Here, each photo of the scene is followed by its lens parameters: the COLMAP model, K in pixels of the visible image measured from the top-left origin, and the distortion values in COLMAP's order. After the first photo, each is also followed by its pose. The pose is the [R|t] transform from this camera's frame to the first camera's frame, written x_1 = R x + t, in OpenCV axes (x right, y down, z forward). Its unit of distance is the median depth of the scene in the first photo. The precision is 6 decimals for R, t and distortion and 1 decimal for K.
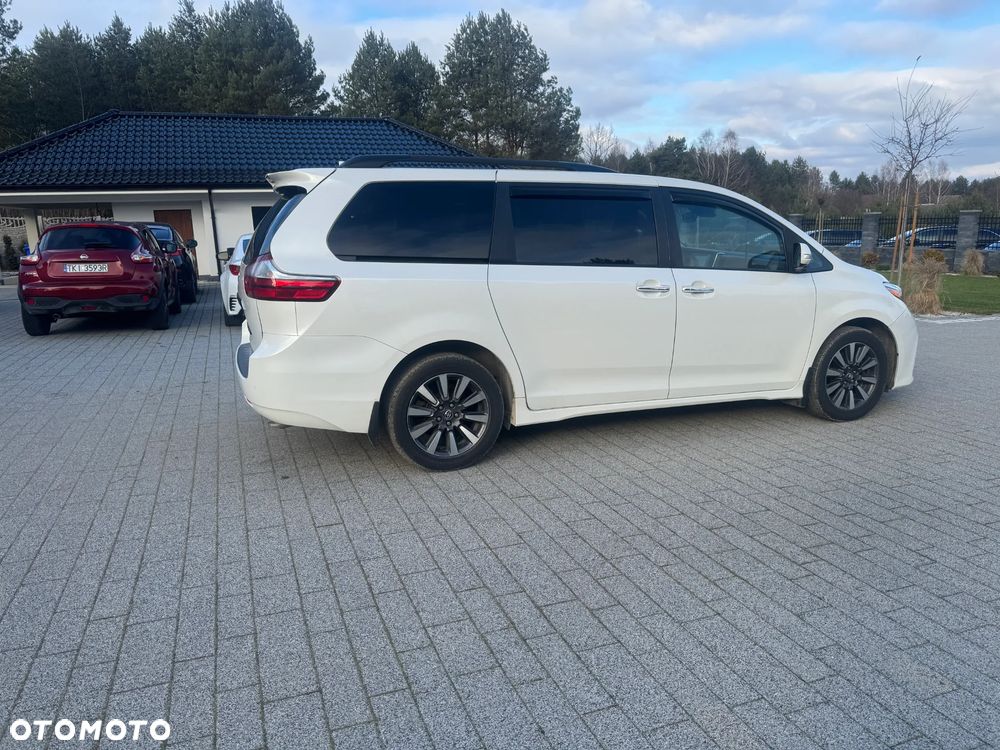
lens RADIAL K [[696.2, 0, 498.7], [0, 696.2, 378.3], [0, 0, 1]] dist [0.053666, -0.064558]
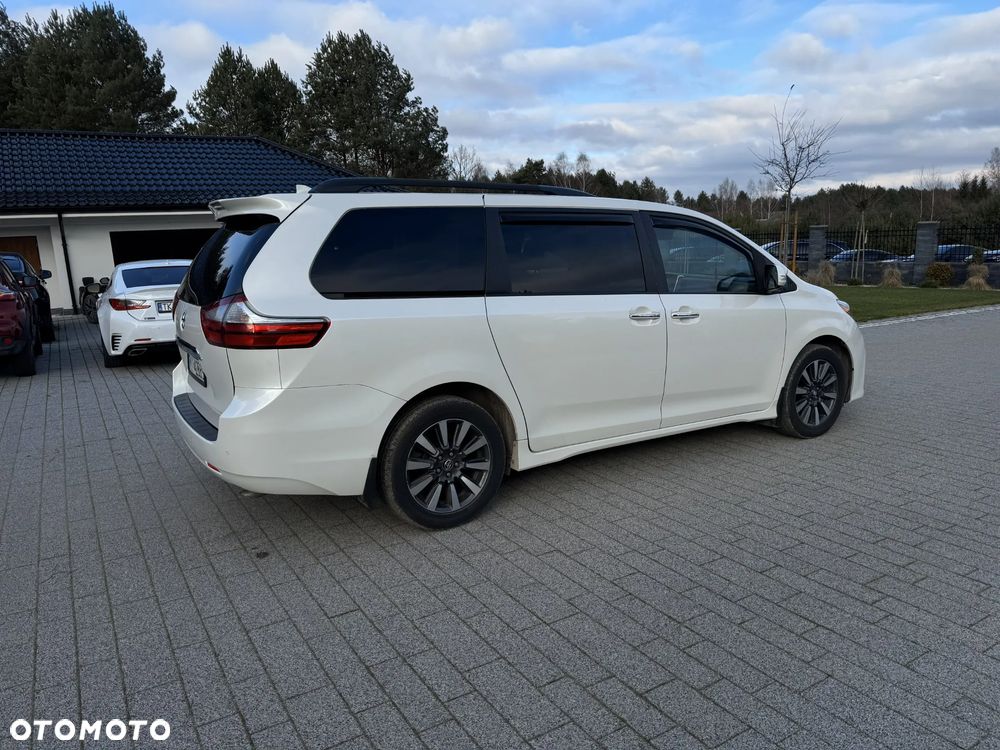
lens RADIAL K [[696.2, 0, 498.7], [0, 696.2, 378.3], [0, 0, 1]] dist [0.053666, -0.064558]
pose [[0.982267, -0.052659, 0.179938, -0.134095], [0.057386, 0.998128, -0.021164, -0.029858], [-0.178487, 0.031114, 0.983450, 0.085734]]
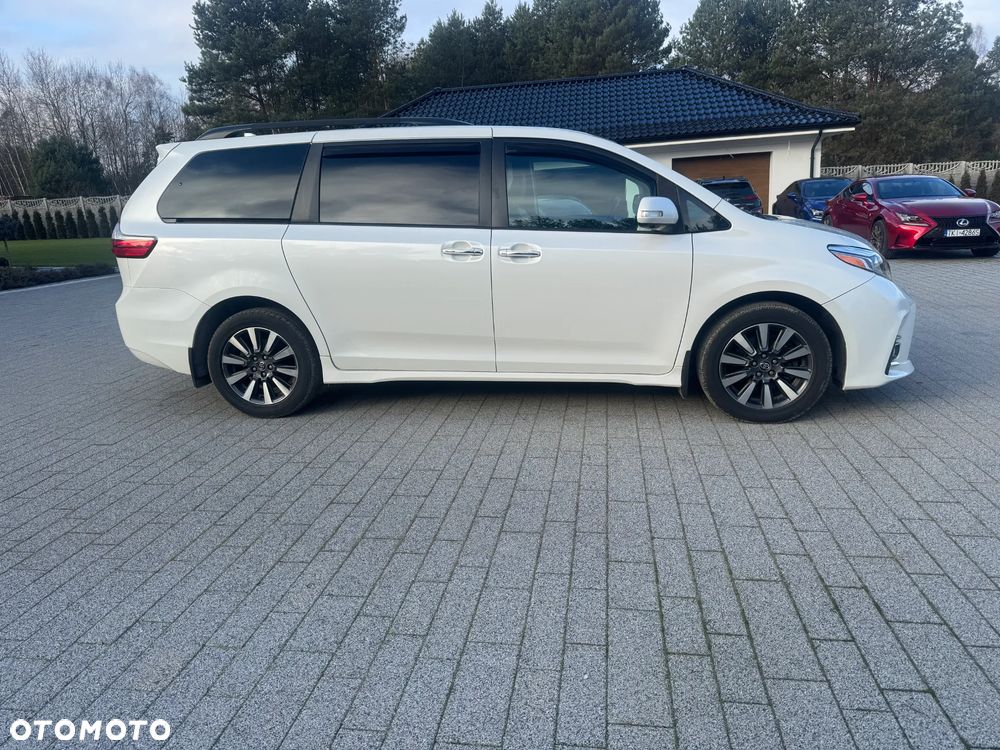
lens RADIAL K [[700.5, 0, 514.1], [0, 700.5, 374.9], [0, 0, 1]] dist [0.002829, -0.005917]
pose [[0.878528, 0.093457, -0.468459, 0.643143], [-0.067508, 0.995123, 0.071925, -0.031879], [0.472897, -0.031563, 0.880552, 0.183615]]
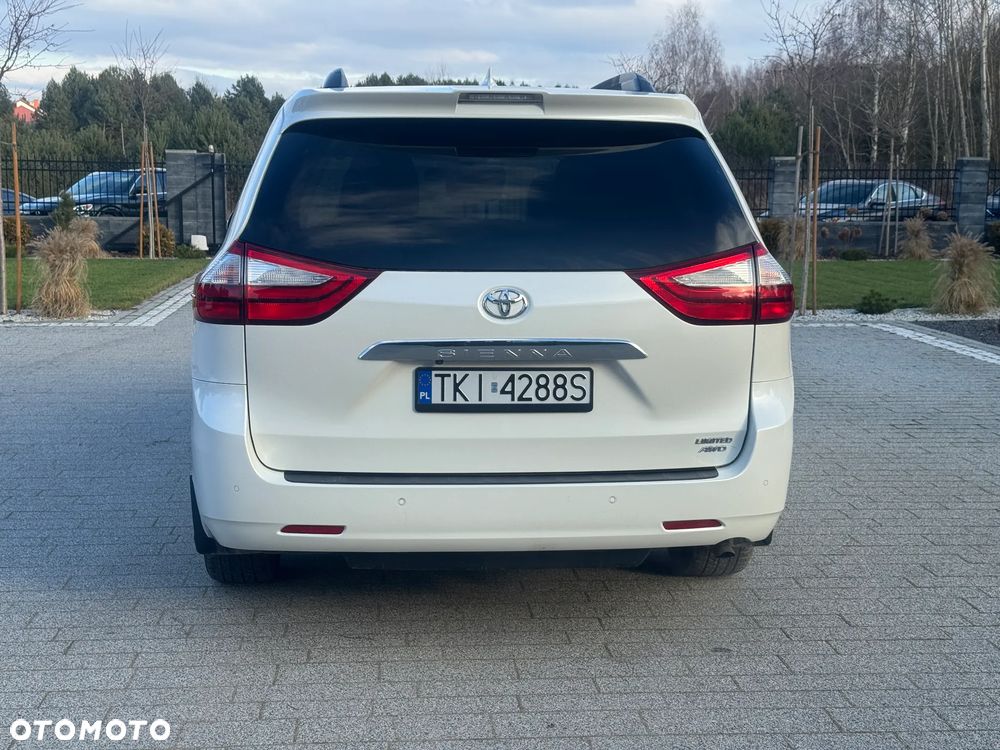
lens RADIAL K [[1394.7, 0, 500.0], [0, 1394.7, 375.0], [0, 0, 1]] dist [0.085093, -0.002651]
pose [[0.277724, -0.129364, 0.951911, -1.109124], [0.190913, 0.978560, 0.077286, -0.149819], [-0.941500, 0.160268, 0.296467, 0.655440]]
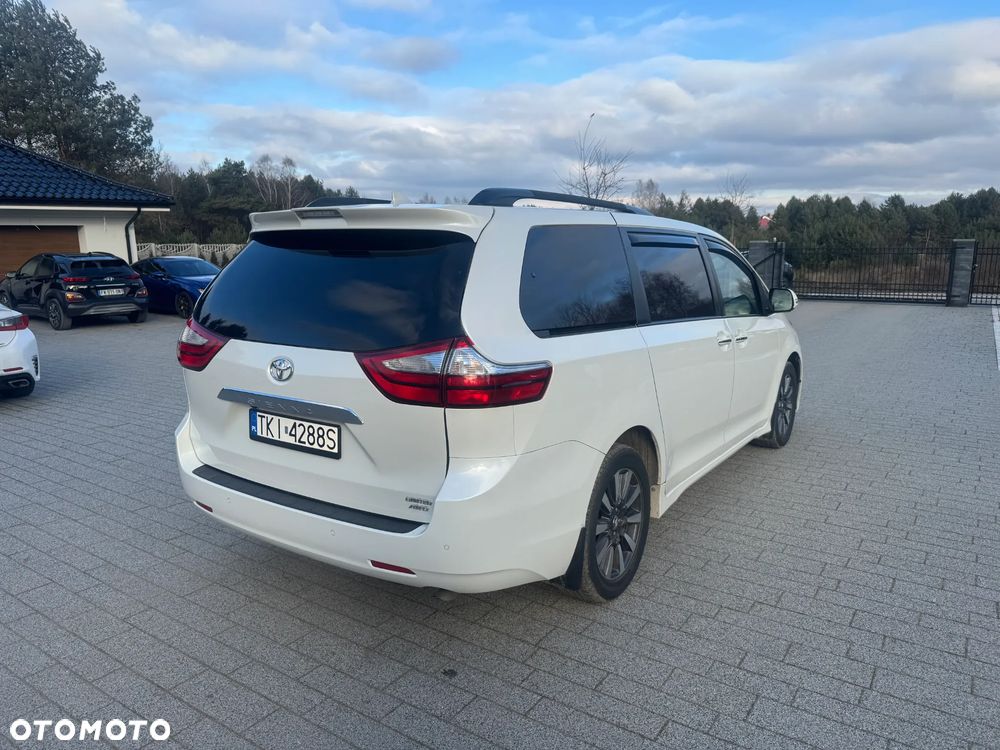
lens RADIAL K [[706.6, 0, 500.0], [0, 706.6, 375.0], [0, 0, 1]] dist [0.002711, -0.001140]
pose [[0.826523, -0.095557, 0.554733, -0.489548], [0.117261, 0.993094, -0.003646, -0.100777], [-0.550554, 0.068062, 0.832021, 0.332765]]
